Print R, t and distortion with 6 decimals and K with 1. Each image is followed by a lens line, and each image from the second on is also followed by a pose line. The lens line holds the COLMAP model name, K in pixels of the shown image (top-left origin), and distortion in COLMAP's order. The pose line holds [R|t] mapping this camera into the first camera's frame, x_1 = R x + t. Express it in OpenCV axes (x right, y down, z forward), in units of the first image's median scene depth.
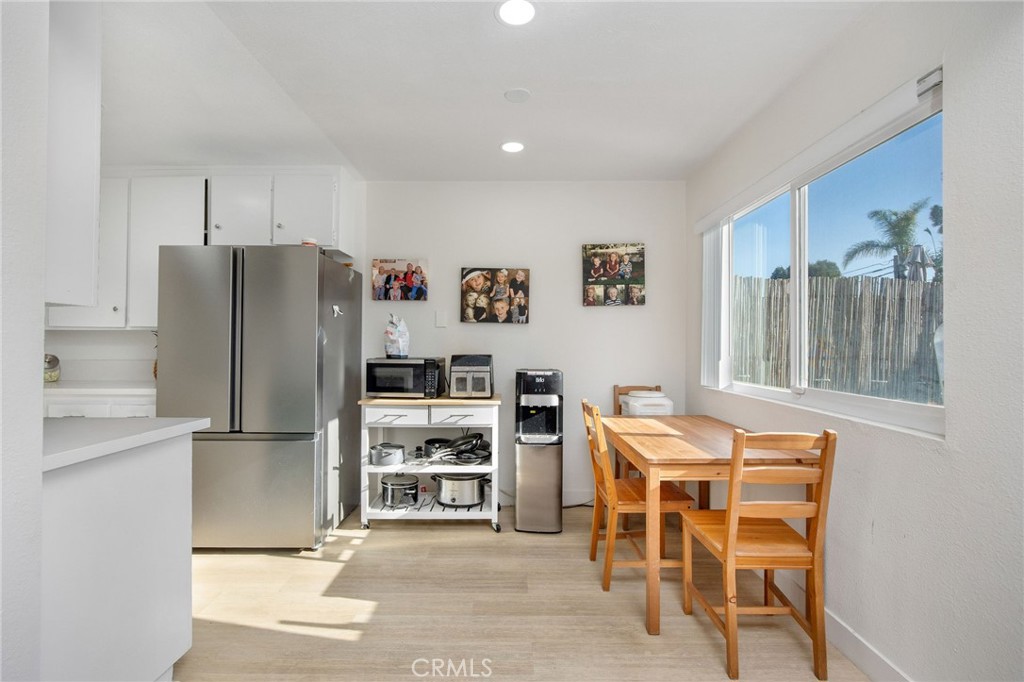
lens RADIAL K [[467.5, 0, 512.0], [0, 467.5, 341.0], [0, 0, 1]] dist [-0.000785, -0.000060]
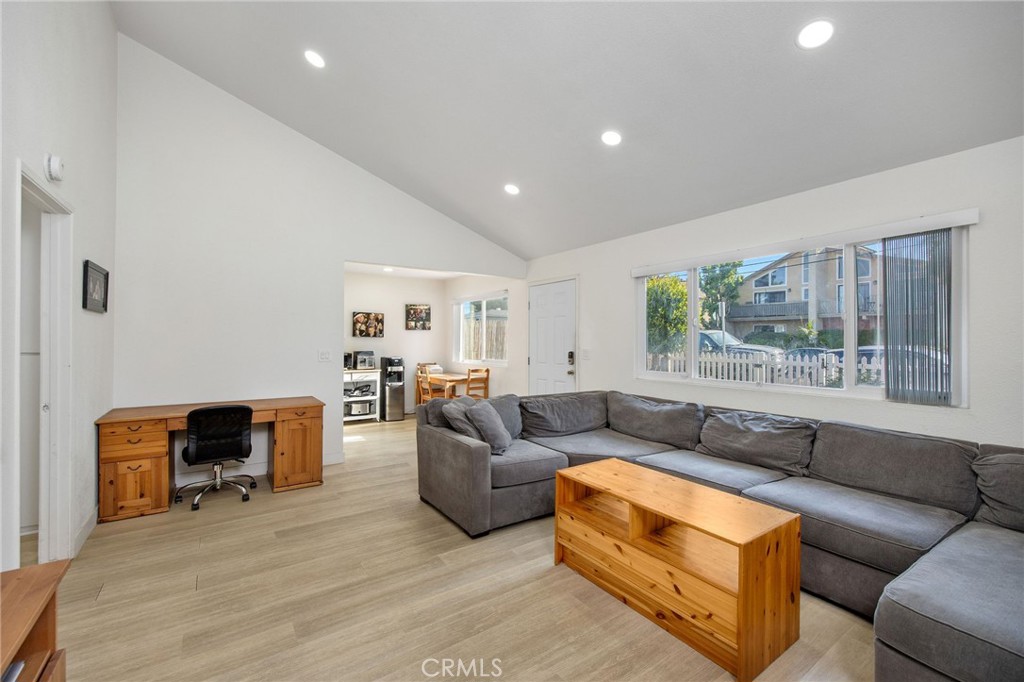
lens RADIAL K [[430.2, 0, 512.0], [0, 430.2, 341.0], [0, 0, 1]] dist [-0.000489, -0.000002]
pose [[0.823307, 0.000491, 0.567596, -0.649821], [-0.008790, 0.999891, 0.011886, -0.050170], [-0.567529, -0.014776, 0.823221, -1.113151]]
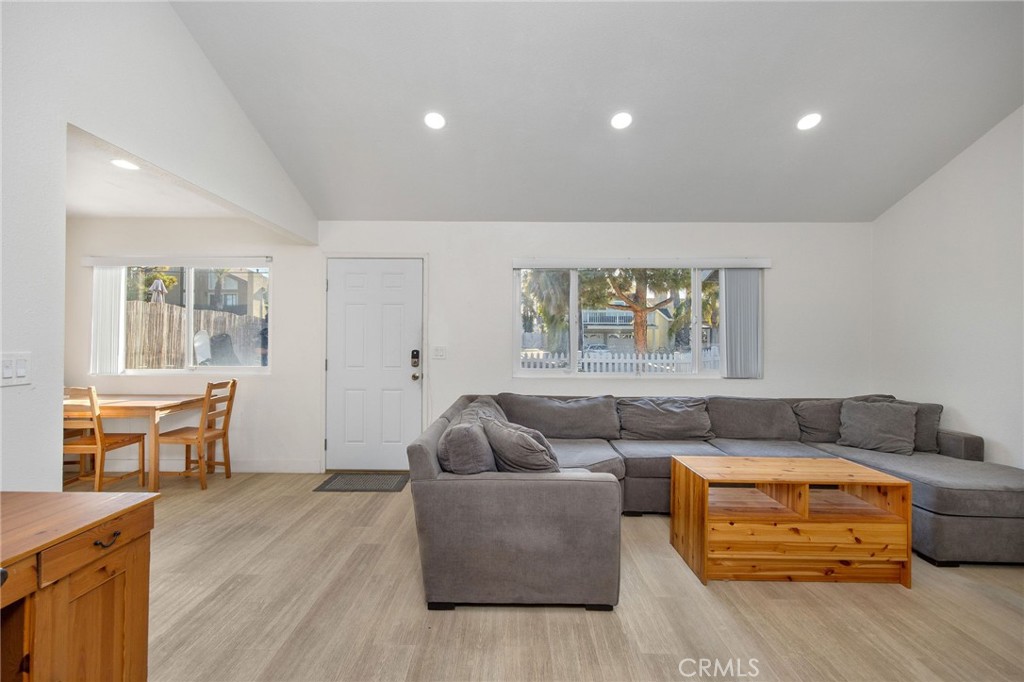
lens RADIAL K [[446.0, 0, 512.0], [0, 446.0, 341.0], [0, 0, 1]] dist [-0.002062, 0.000132]
pose [[0.004425, 0.003340, 0.999985, -0.851076], [-0.018607, 0.999822, -0.003258, -0.023135], [-0.999817, -0.018592, 0.004486, -0.260480]]
